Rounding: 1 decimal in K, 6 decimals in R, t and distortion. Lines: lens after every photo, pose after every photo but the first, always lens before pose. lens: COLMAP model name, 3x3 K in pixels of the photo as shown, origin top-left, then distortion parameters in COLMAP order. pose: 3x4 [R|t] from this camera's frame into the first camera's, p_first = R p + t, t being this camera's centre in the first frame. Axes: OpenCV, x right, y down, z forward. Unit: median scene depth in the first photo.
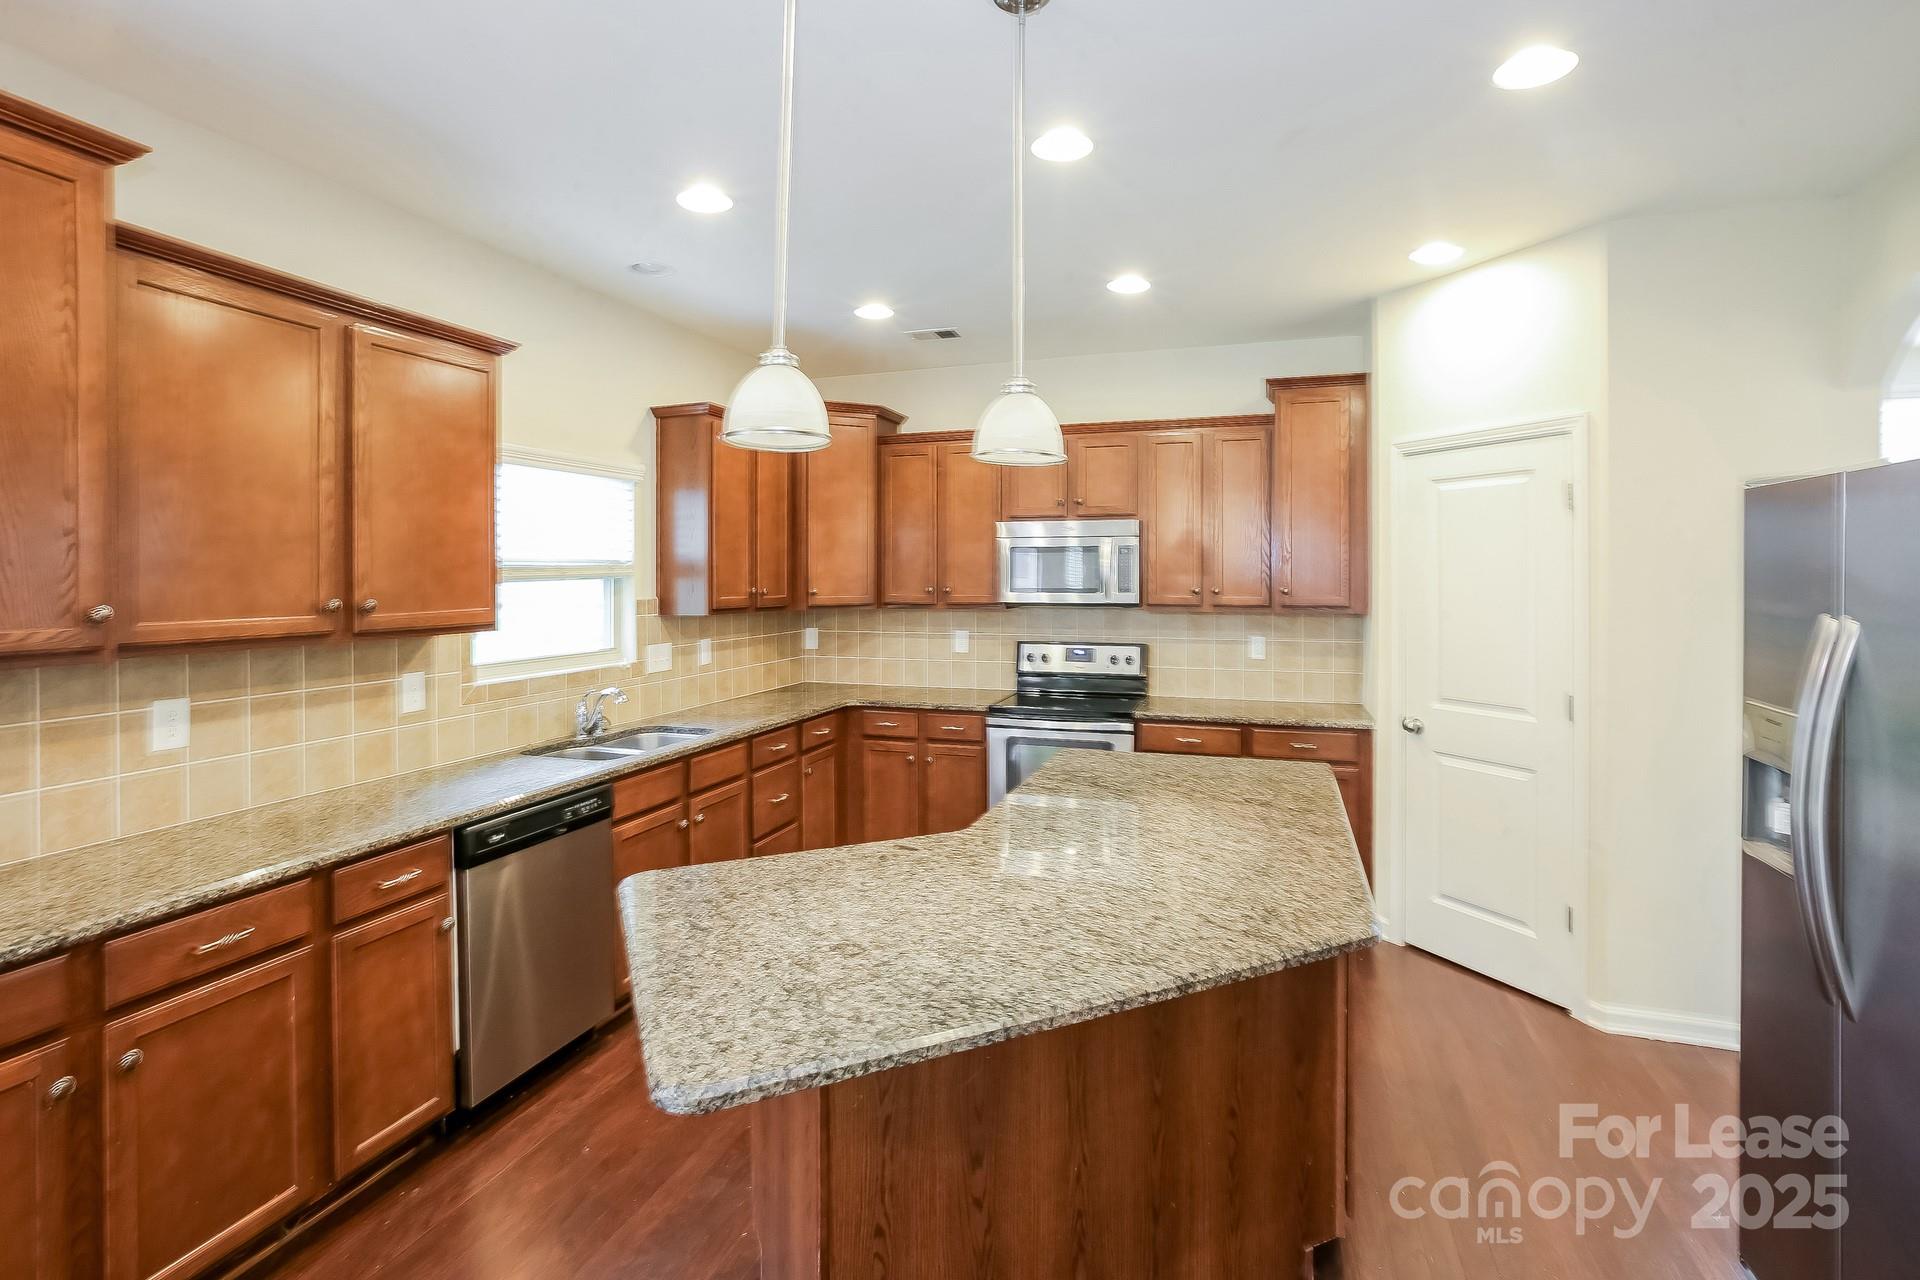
lens RADIAL K [[872.1, 0, 977.9], [0, 872.1, 575.8], [0, 0, 1]] dist [-0.001109, -0.000014]
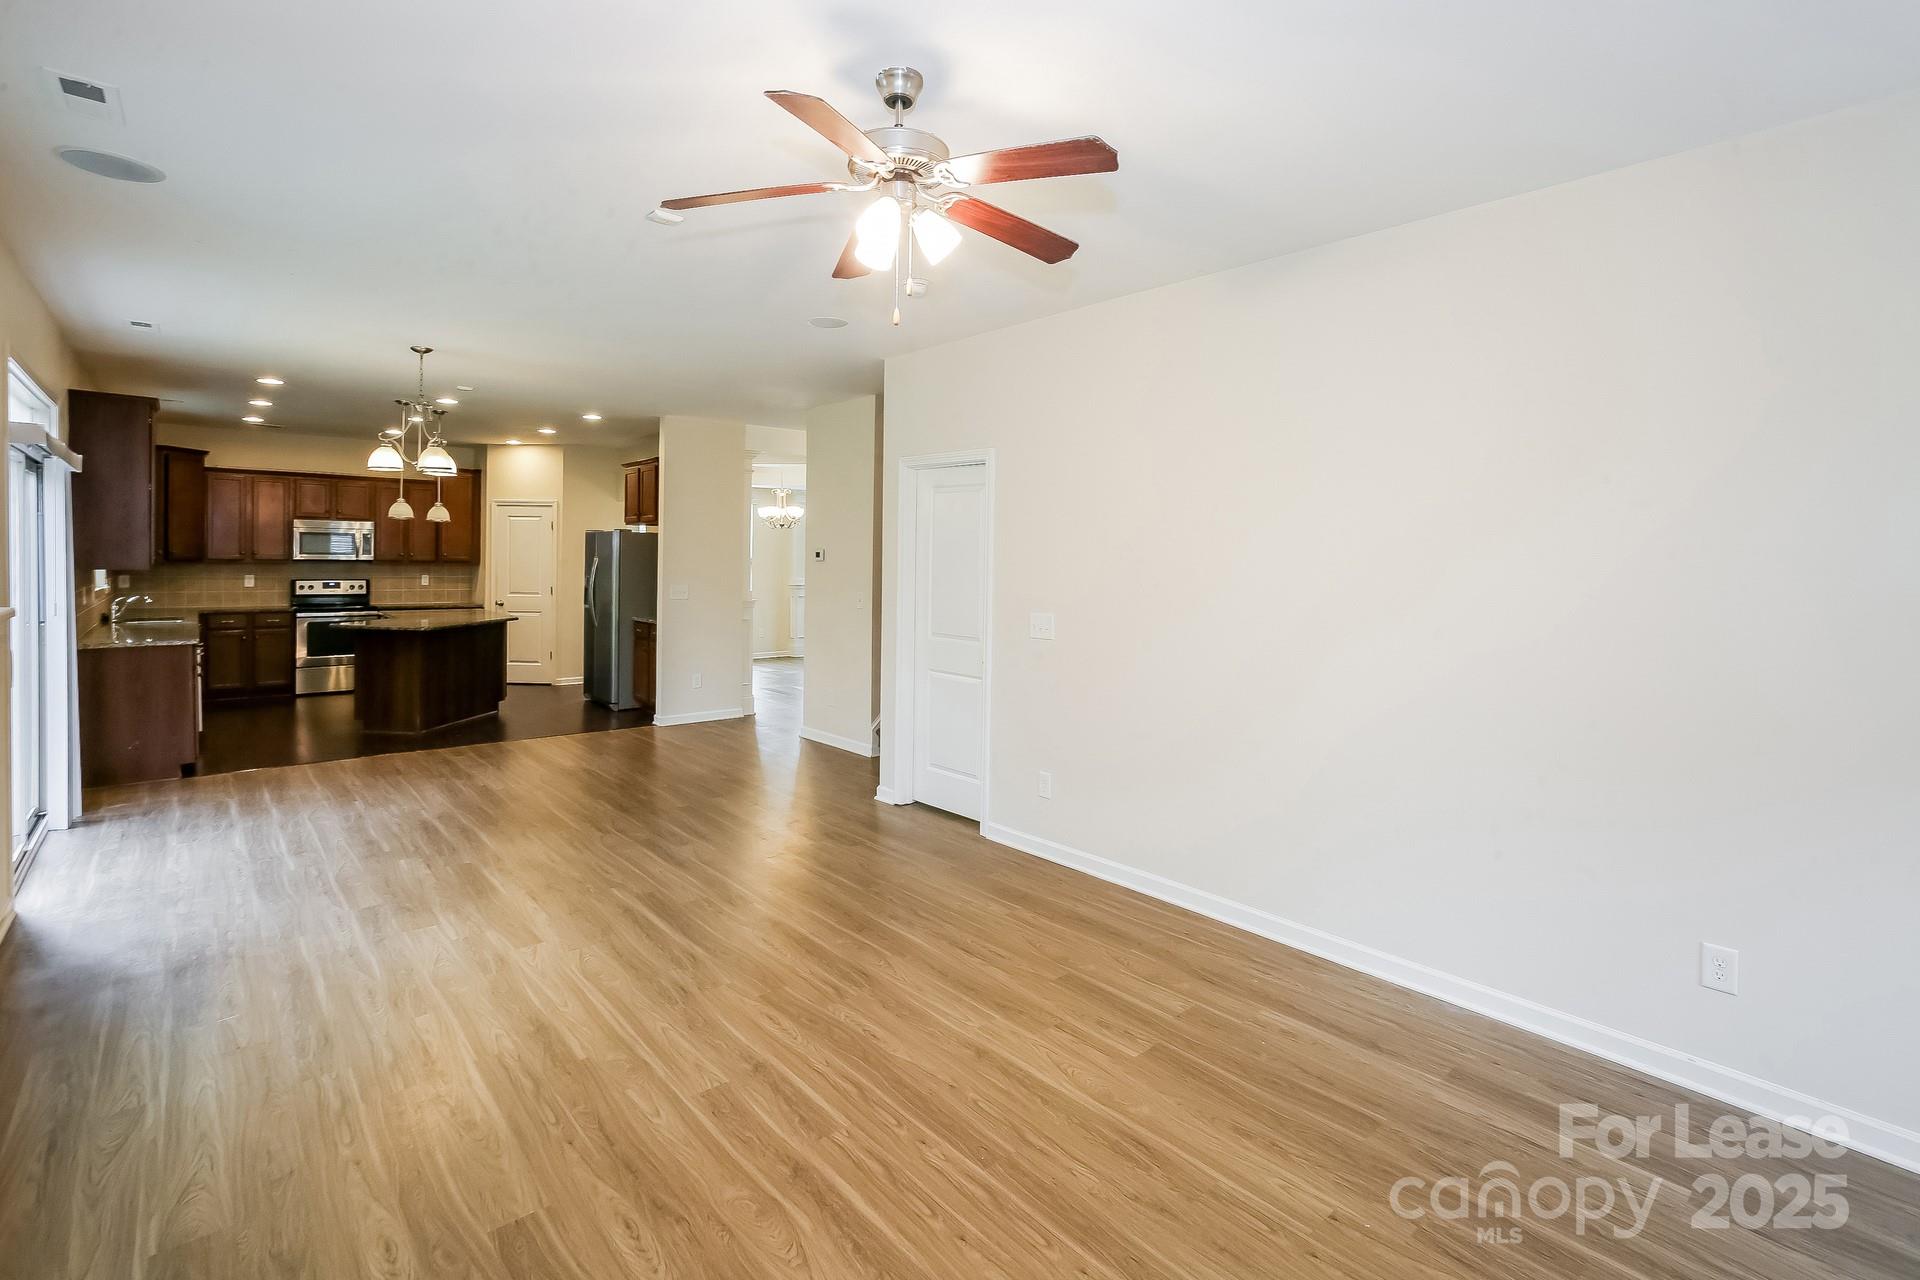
lens RADIAL K [[872.1, 0, 945.7], [0, 872.1, 563.5], [0, 0, 1]] dist [-0.001109, -0.000014]
pose [[0.508003, 0.008404, 0.861314, -0.922432], [-0.015619, 0.999878, -0.000544, 0.018815], [-0.861214, -0.013177, 0.508072, -1.285381]]
